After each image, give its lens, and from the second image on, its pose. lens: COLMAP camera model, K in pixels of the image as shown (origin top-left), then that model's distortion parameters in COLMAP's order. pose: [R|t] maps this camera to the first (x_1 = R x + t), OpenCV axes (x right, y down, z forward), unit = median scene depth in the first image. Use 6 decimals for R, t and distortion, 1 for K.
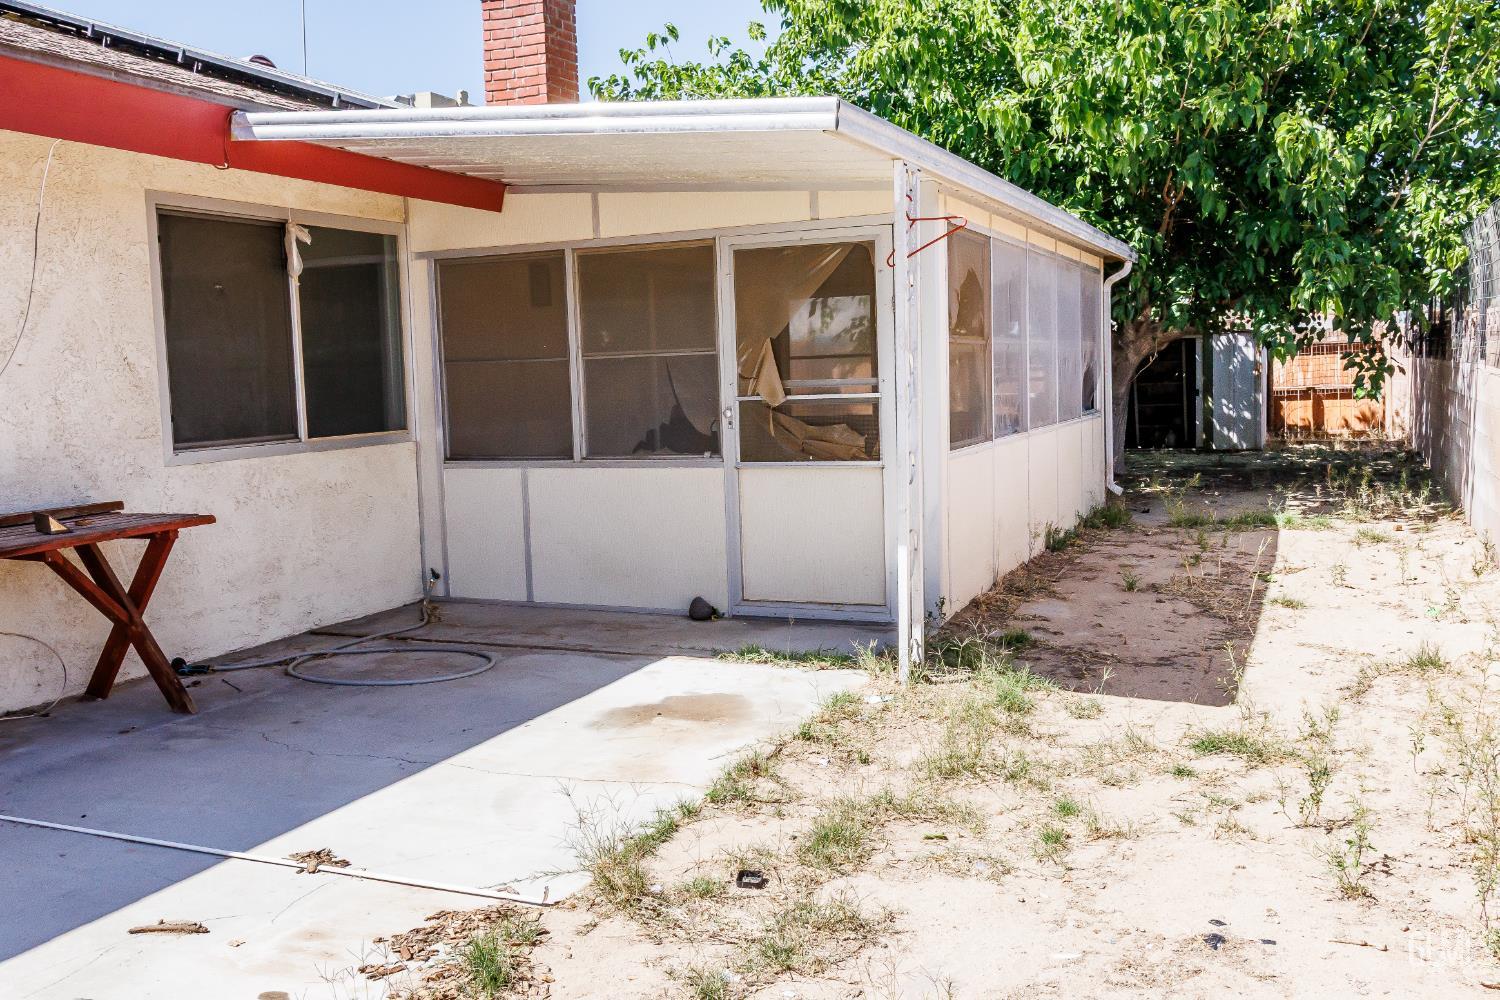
lens RADIAL K [[1340.0, 0, 750.0], [0, 1340.0, 500.0], [0, 0, 1]] dist [-0.001615, 0.001647]
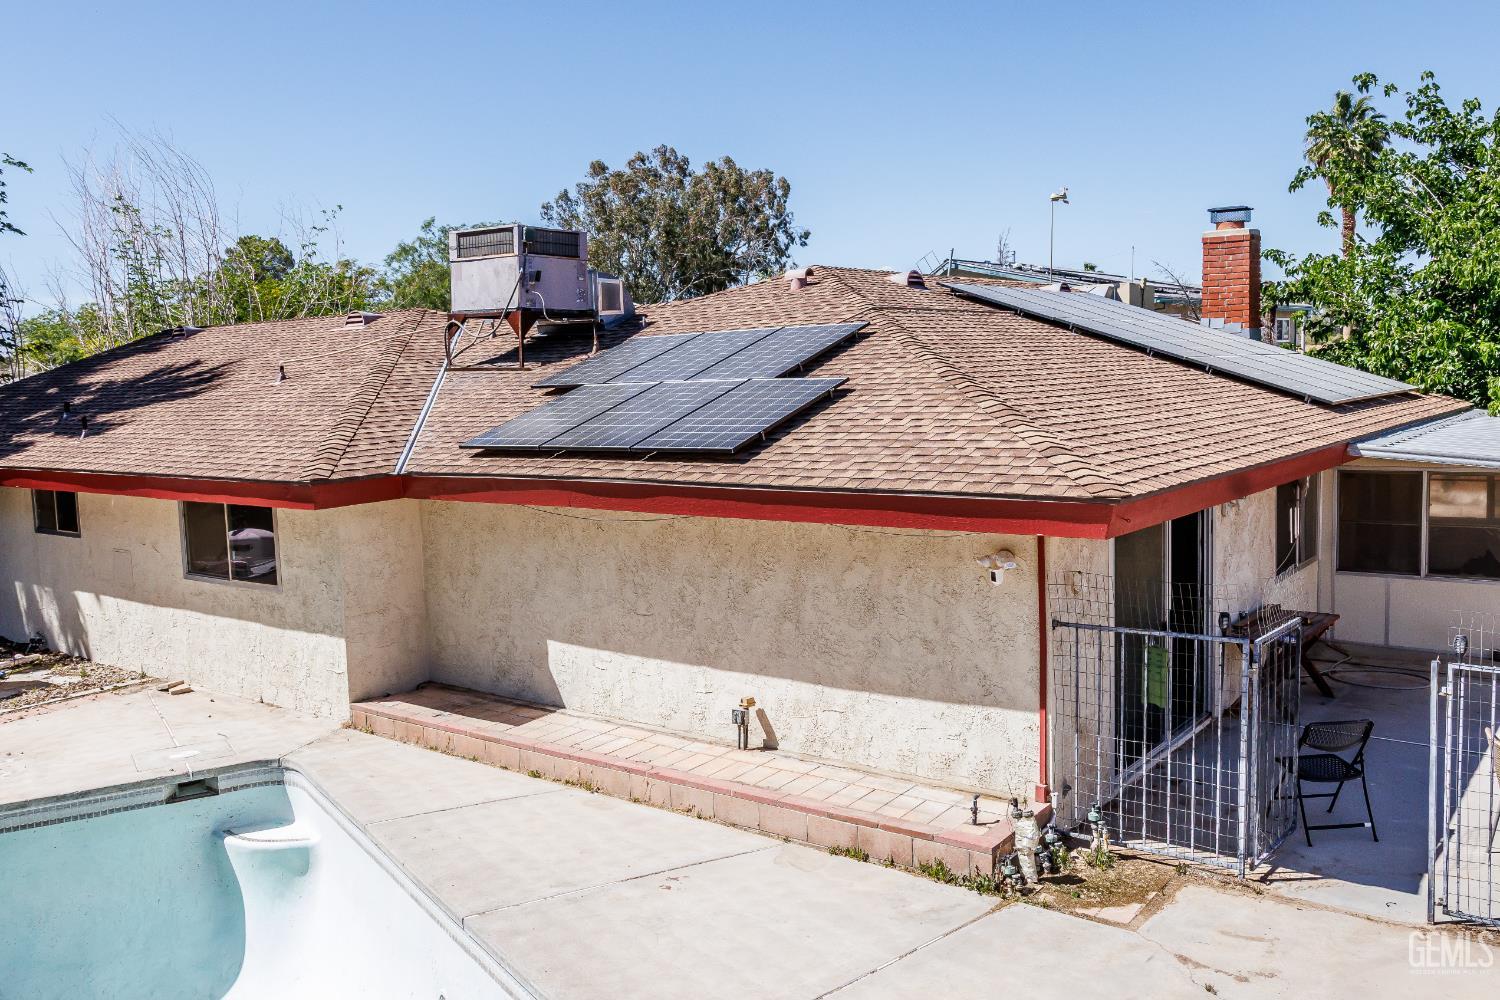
lens RADIAL K [[1291.0, 0, 750.0], [0, 1291.0, 500.0], [0, 0, 1]] dist [-0.002408, -0.000069]
pose [[0.972989, 0.023723, -0.229630, -0.683493], [-0.021150, 0.999683, 0.013658, -0.151386], [0.229881, -0.008432, 0.973182, -1.130403]]
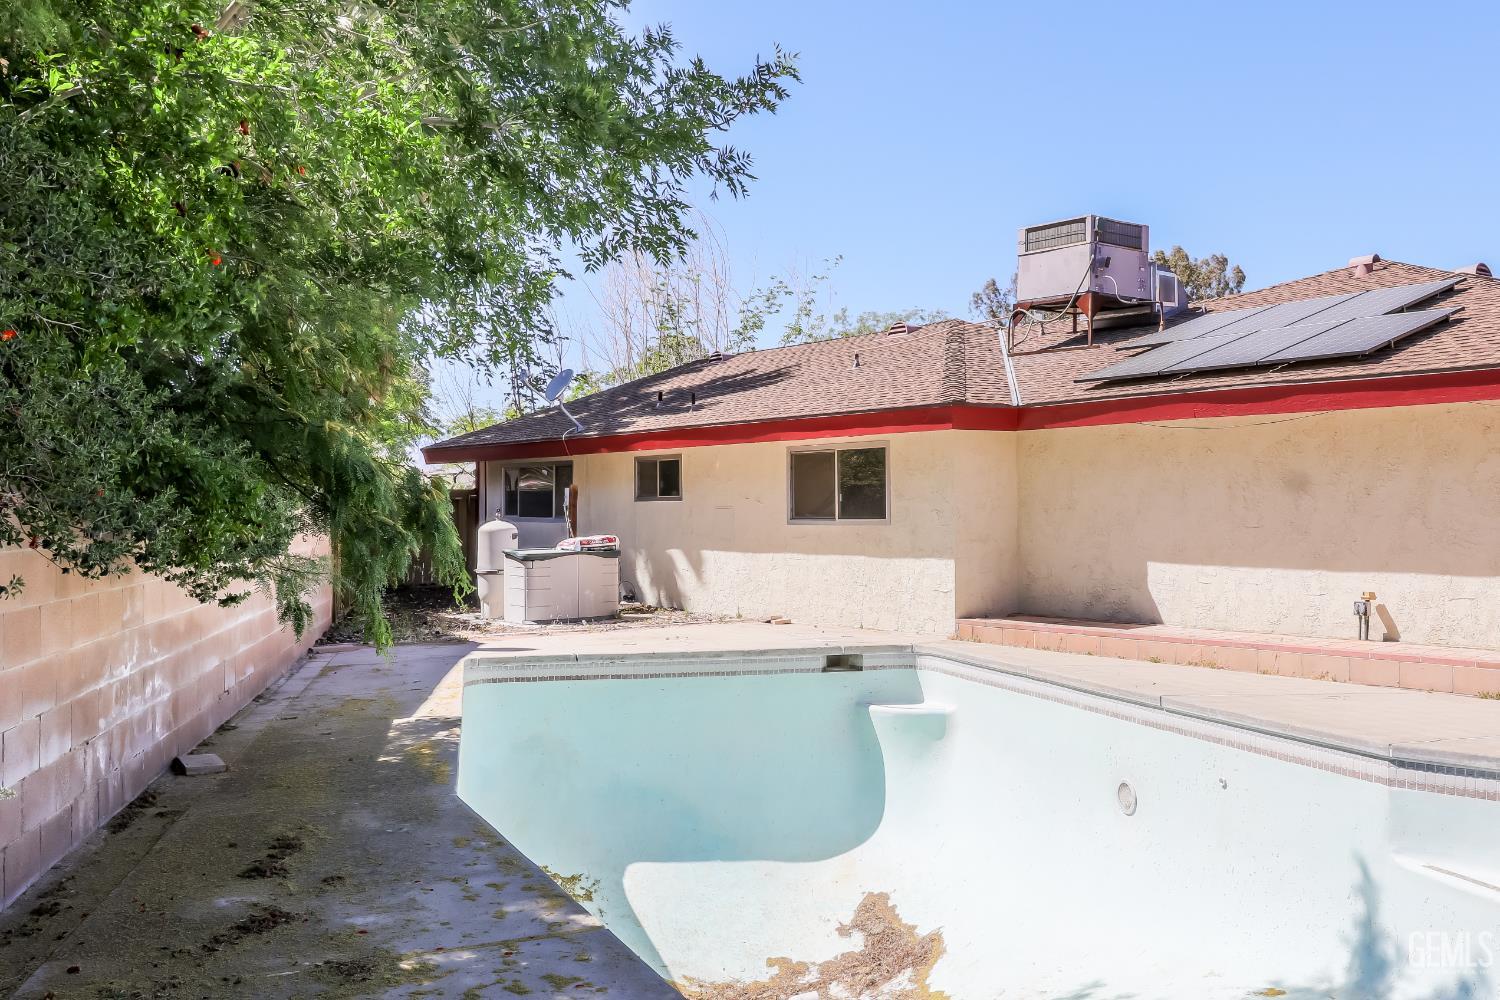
lens RADIAL K [[1443.6, 0, 750.0], [0, 1443.6, 500.0], [0, 0, 1]] dist [-0.001269, -0.001150]
pose [[0.873313, 0.019709, -0.486761, -0.821144], [-0.066843, 0.994579, -0.079654, 0.166602], [0.482552, 0.102100, 0.869896, -1.593449]]
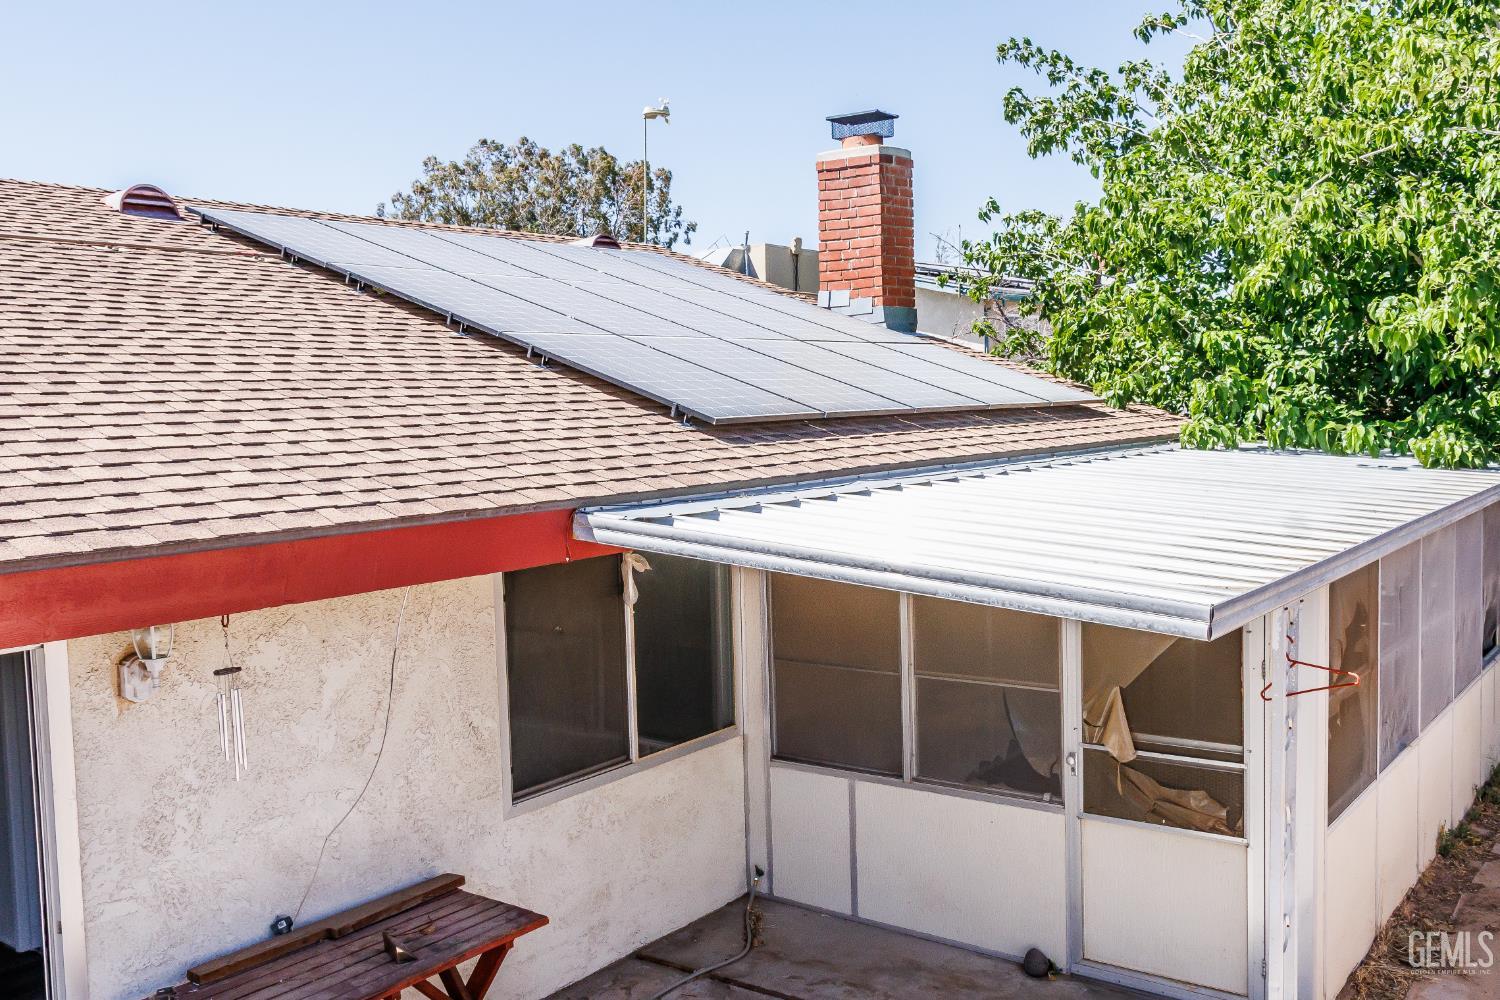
lens RADIAL K [[1365.3, 0, 750.0], [0, 1365.3, 500.0], [0, 0, 1]] dist [0.001014, 0.011872]
pose [[0.971610, 0.020555, -0.235693, -0.012766], [-0.023585, 0.999671, -0.010043, -0.223656], [0.235409, 0.015317, 0.971776, 0.026002]]
